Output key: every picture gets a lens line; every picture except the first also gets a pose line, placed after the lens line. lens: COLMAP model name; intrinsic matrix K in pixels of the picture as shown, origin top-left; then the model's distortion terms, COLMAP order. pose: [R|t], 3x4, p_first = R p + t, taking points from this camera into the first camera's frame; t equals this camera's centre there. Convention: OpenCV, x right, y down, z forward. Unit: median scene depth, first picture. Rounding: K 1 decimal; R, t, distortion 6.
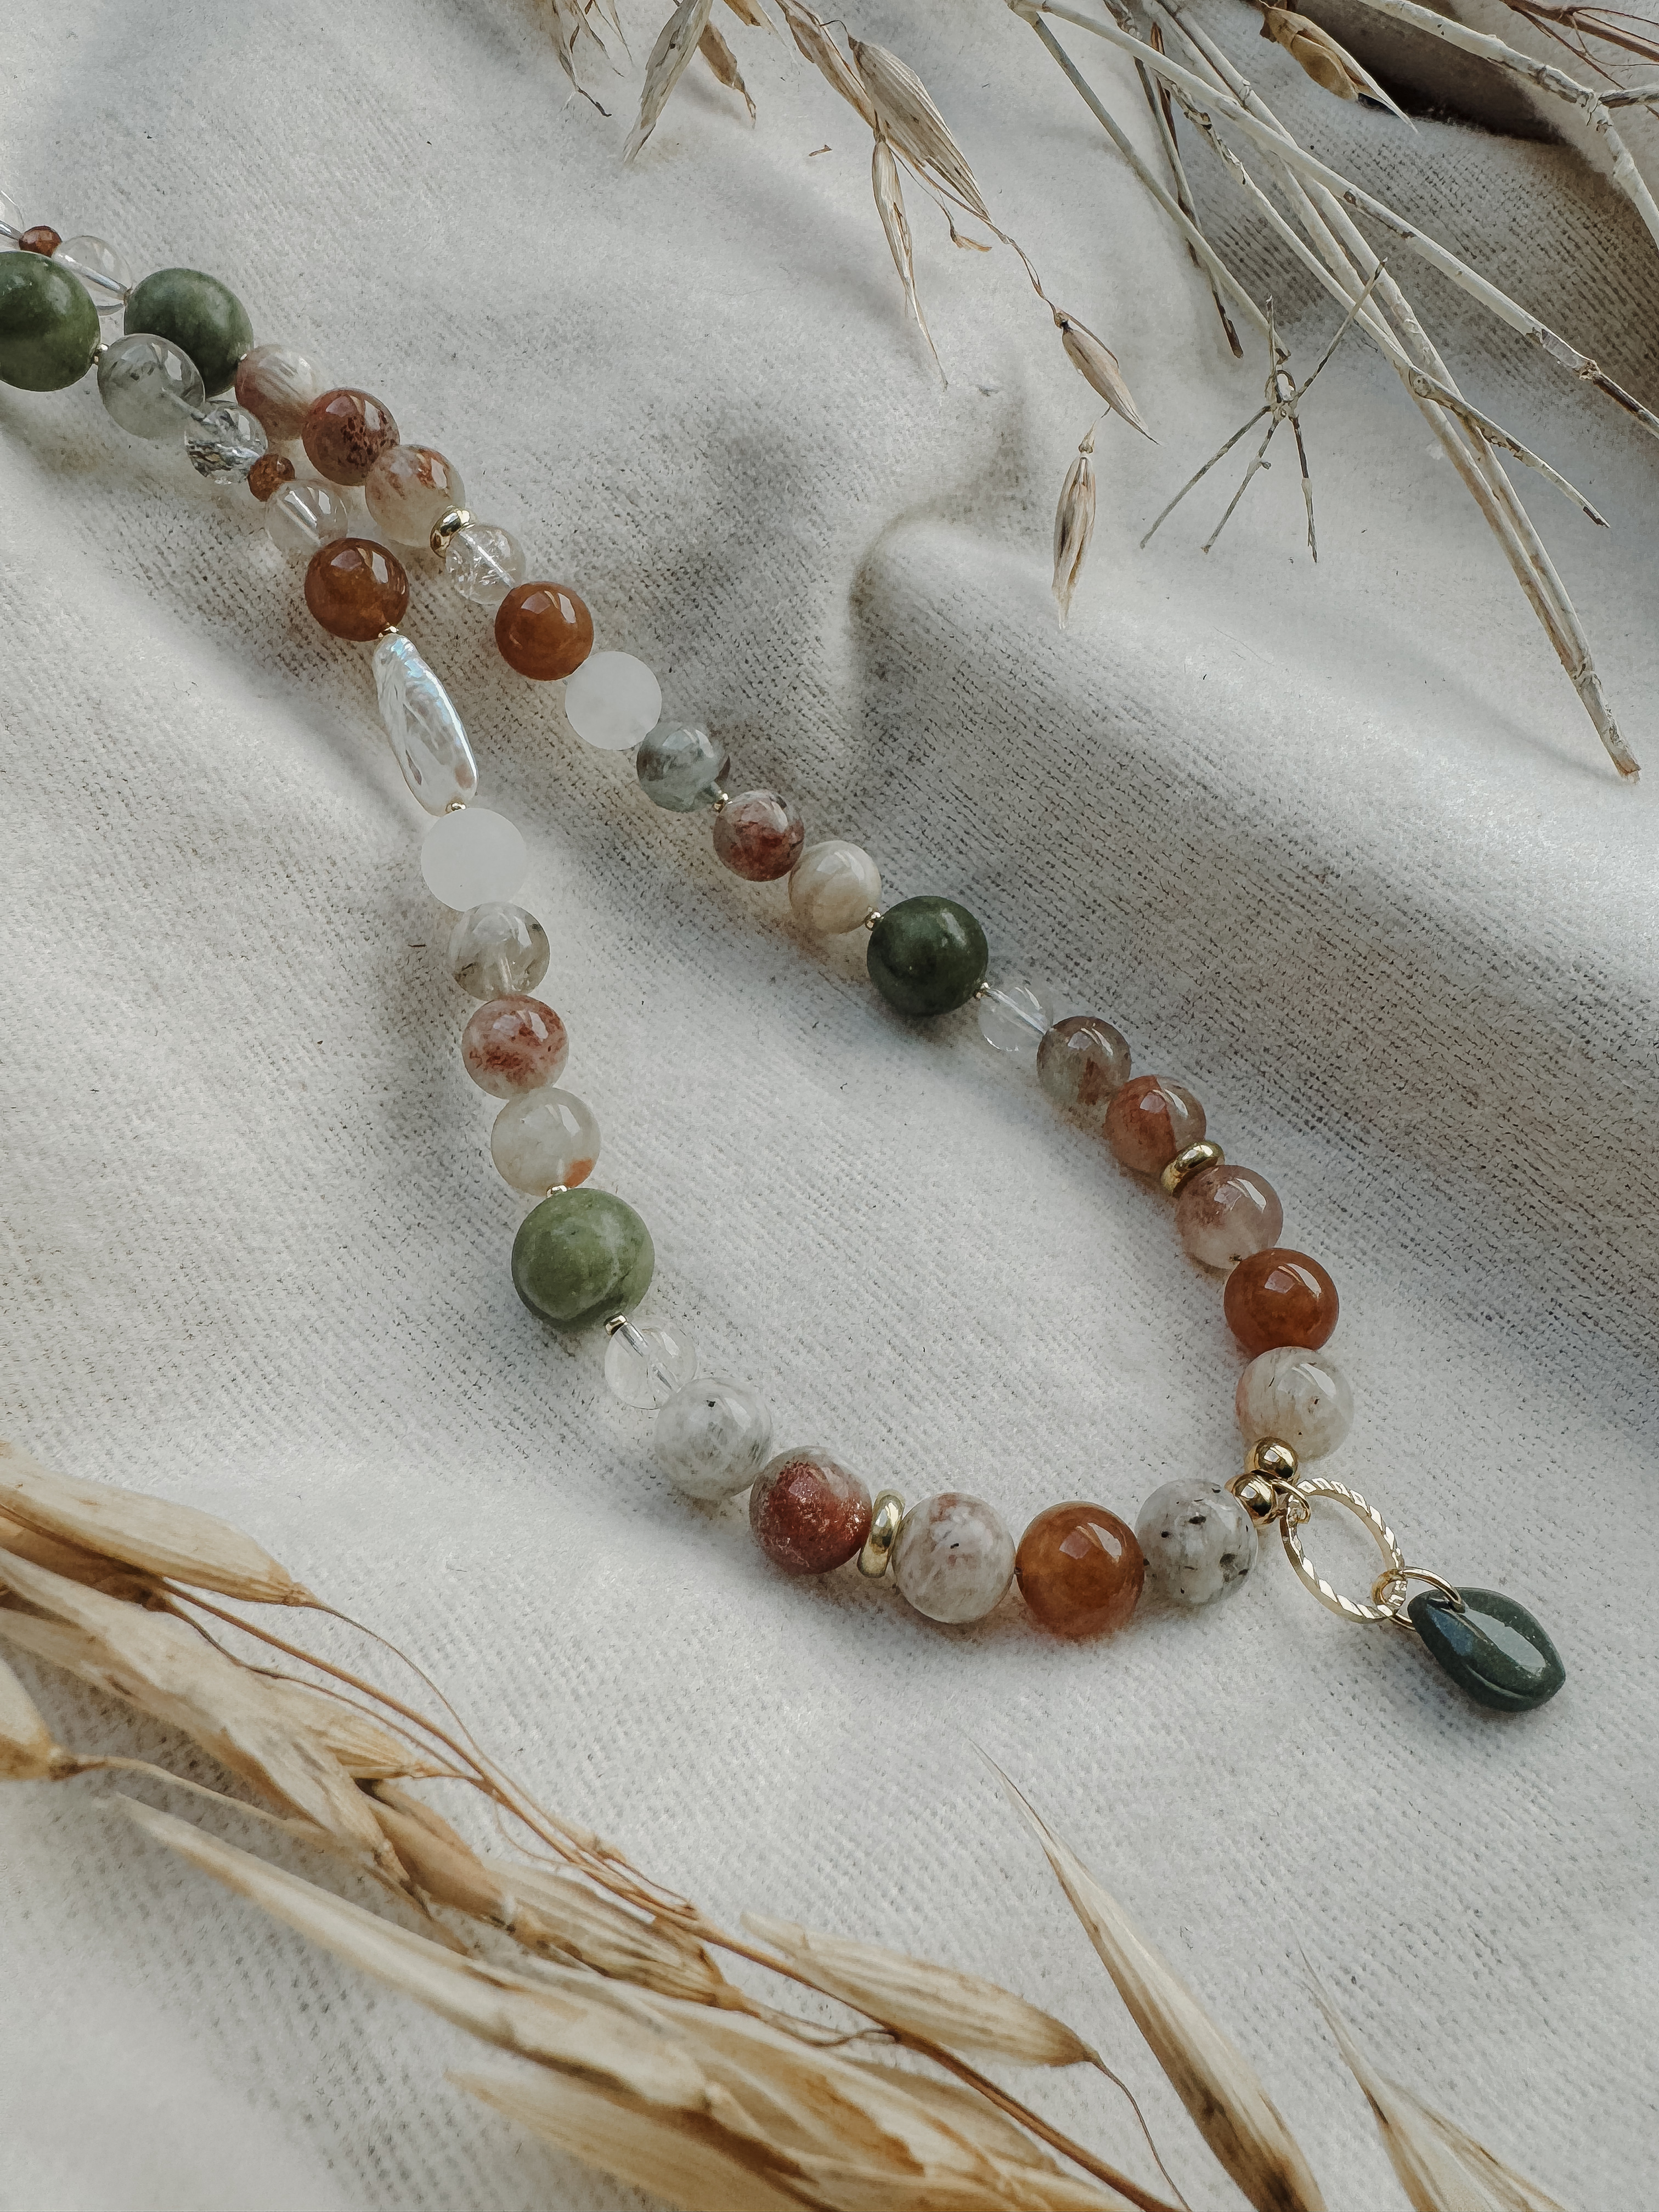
lens RADIAL K [[1577.7, 0, 831.1], [0, 1577.7, 1006.4], [0, 0, 1]] dist [-0.001308, -0.001176]
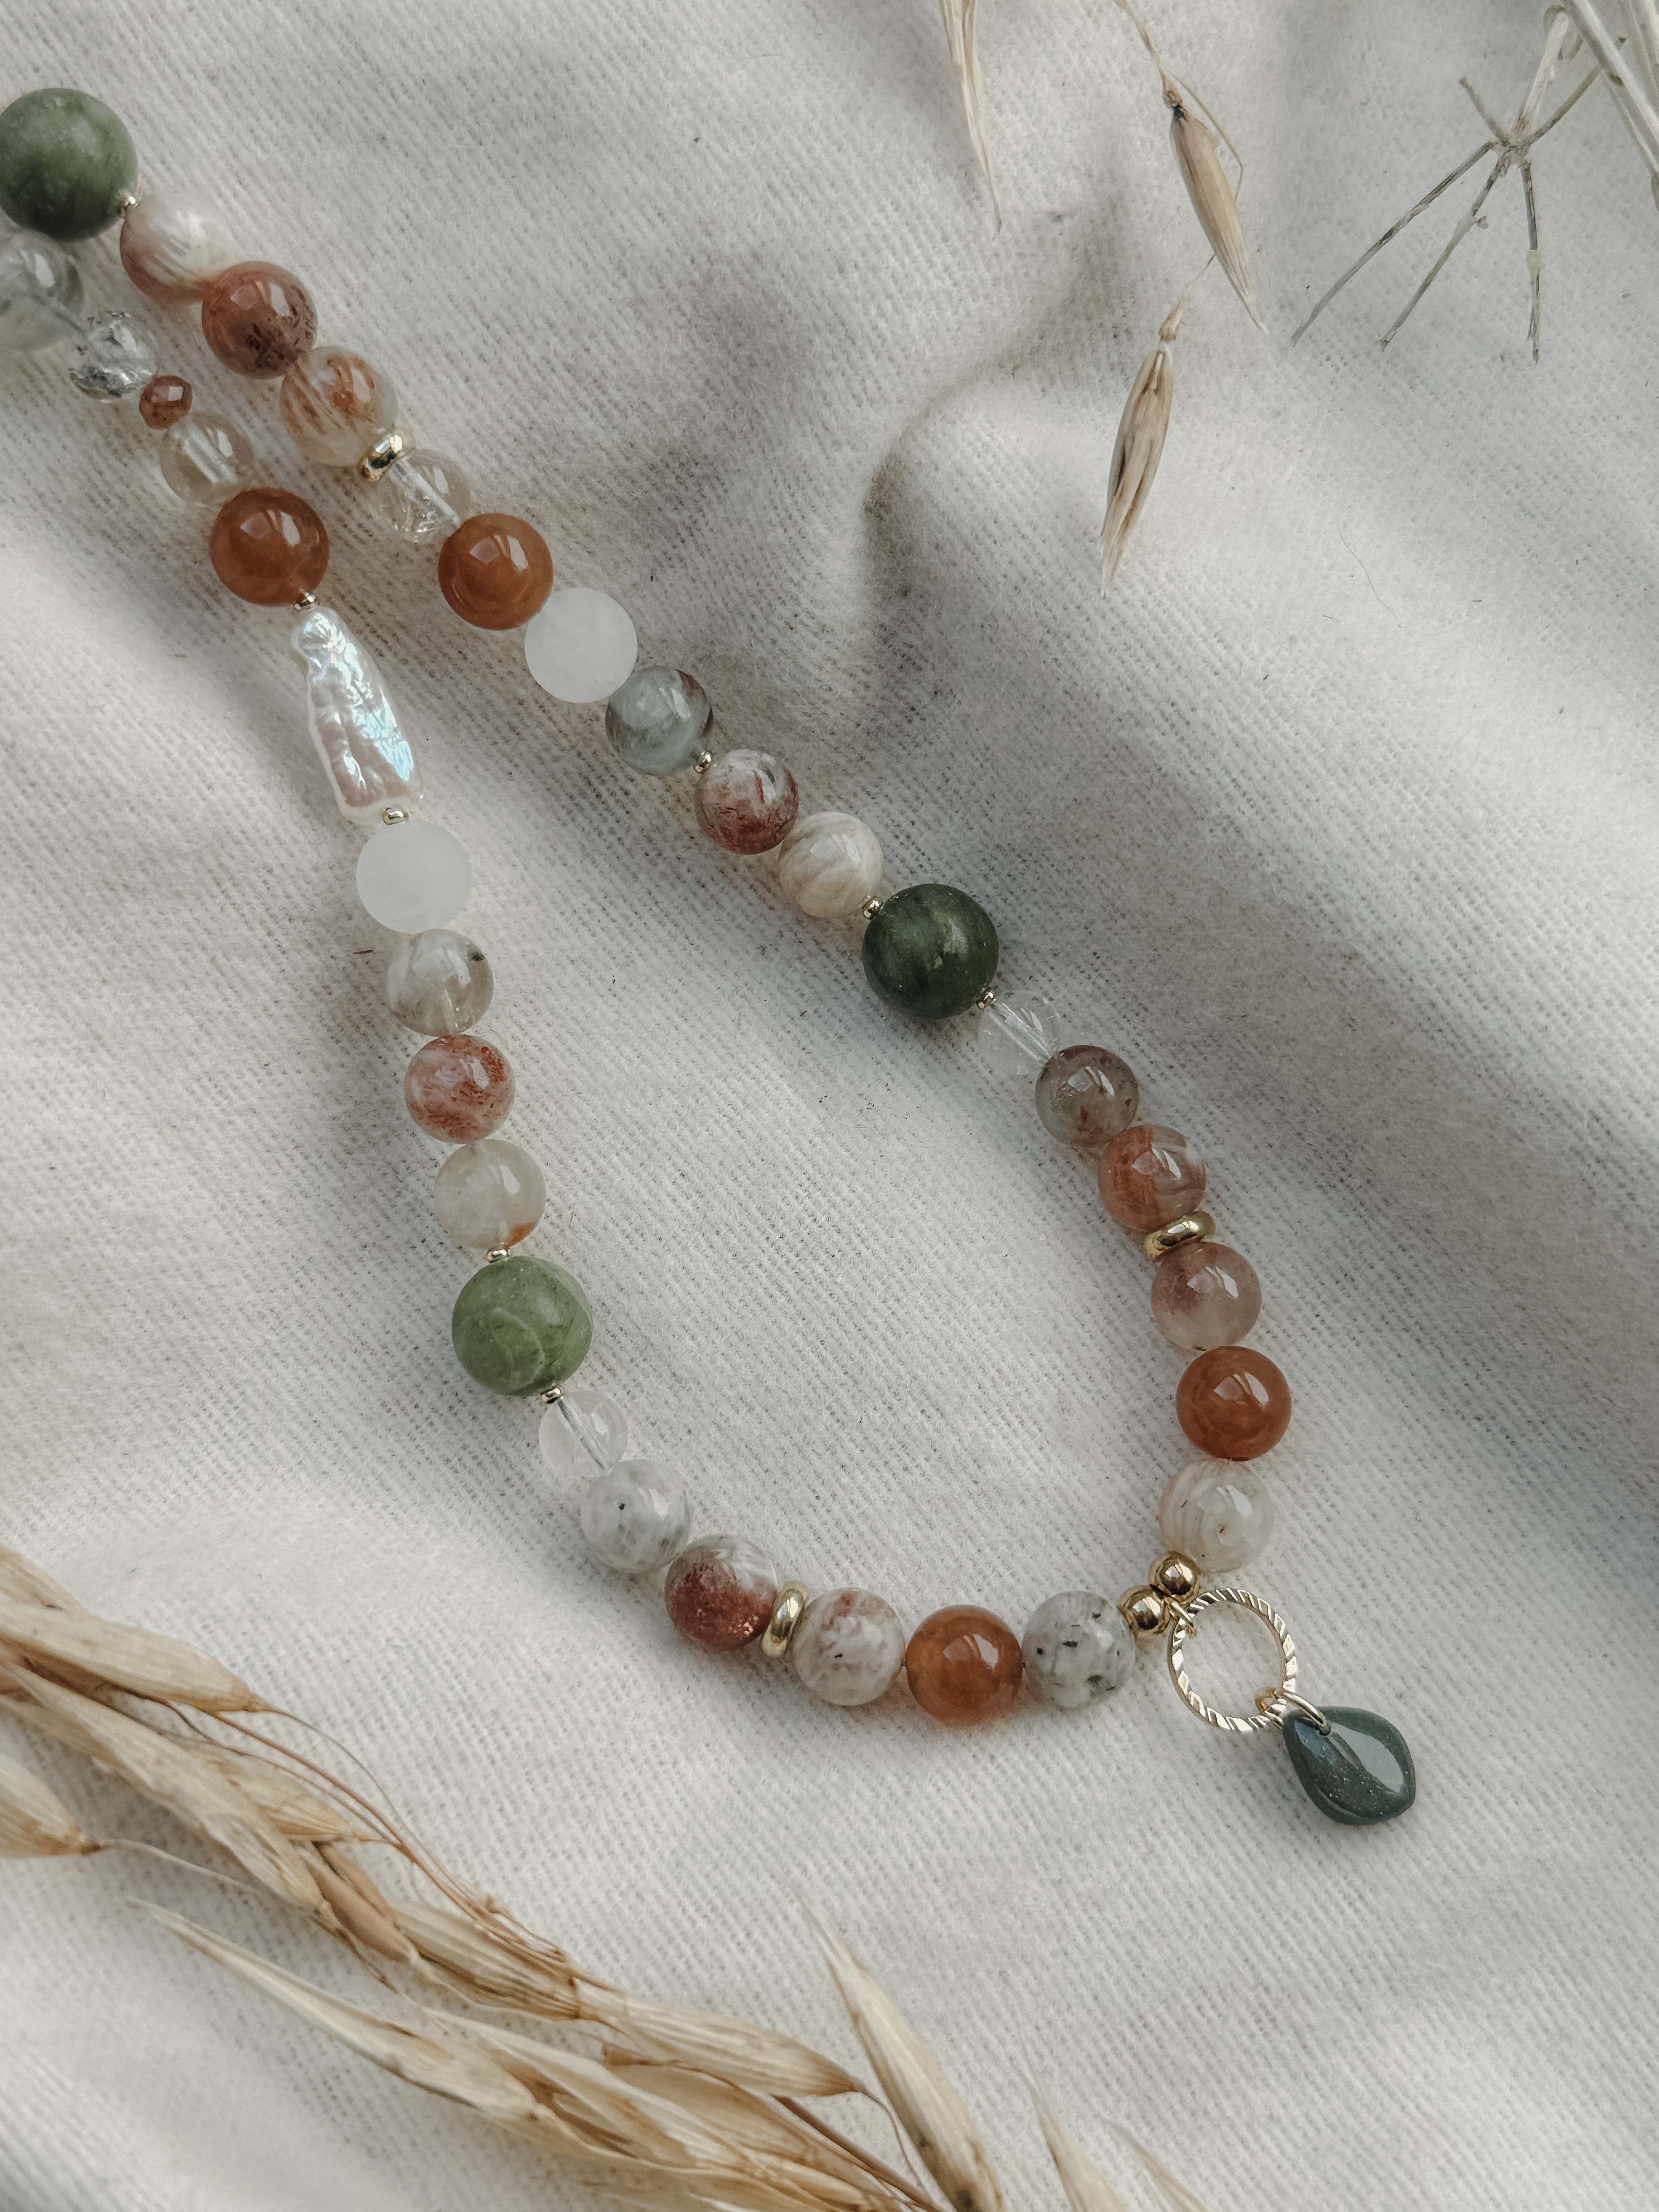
lens RADIAL K [[2704.8, 0, 829.5], [0, 2704.8, 1106.0], [0, 0, 1]] dist [0.192758, -0.598432]
pose [[0.987705, 0.083394, -0.132229, 0.233113], [-0.022484, 0.912819, 0.407745, -0.623231], [0.154705, -0.399759, 0.903471, -0.454372]]
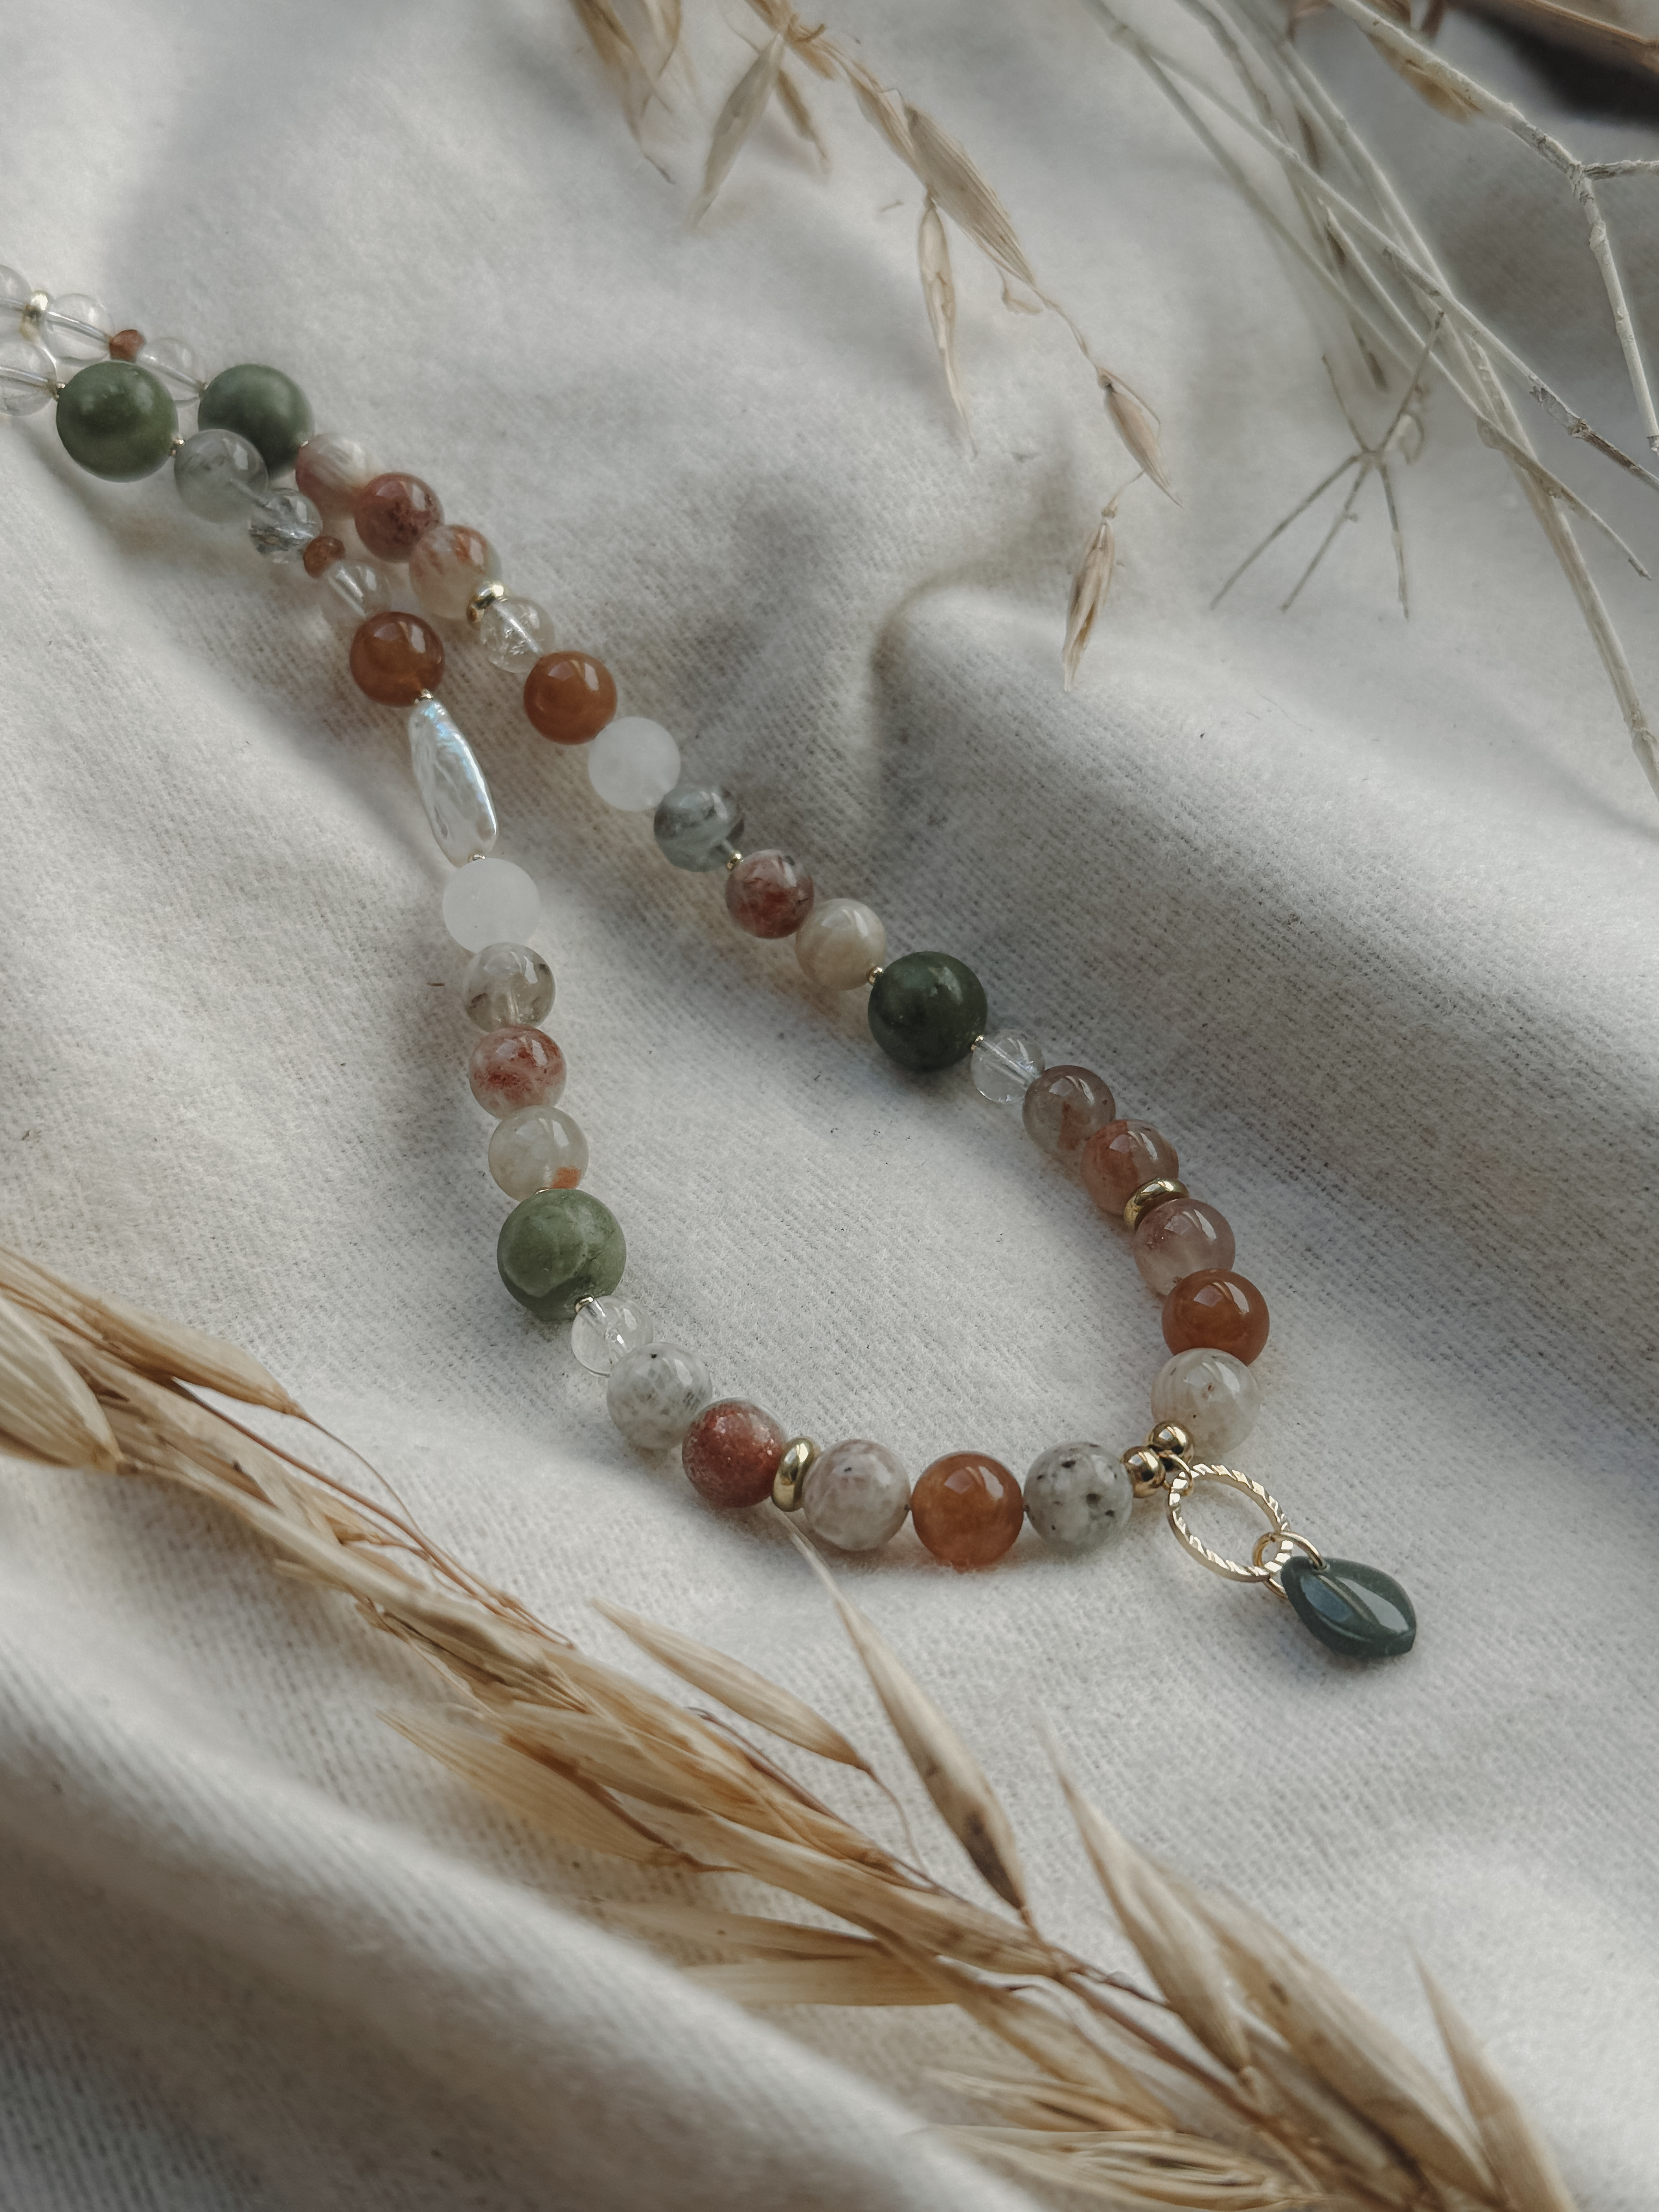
lens RADIAL K [[2704.8, 0, 829.5], [0, 2704.8, 1106.0], [0, 0, 1]] dist [0.192758, -0.598432]
pose [[0.987261, 0.015136, -0.158386, 0.299719], [-0.030671, 0.994899, -0.096101, 0.215606], [0.156124, 0.099735, 0.982689, -0.775357]]
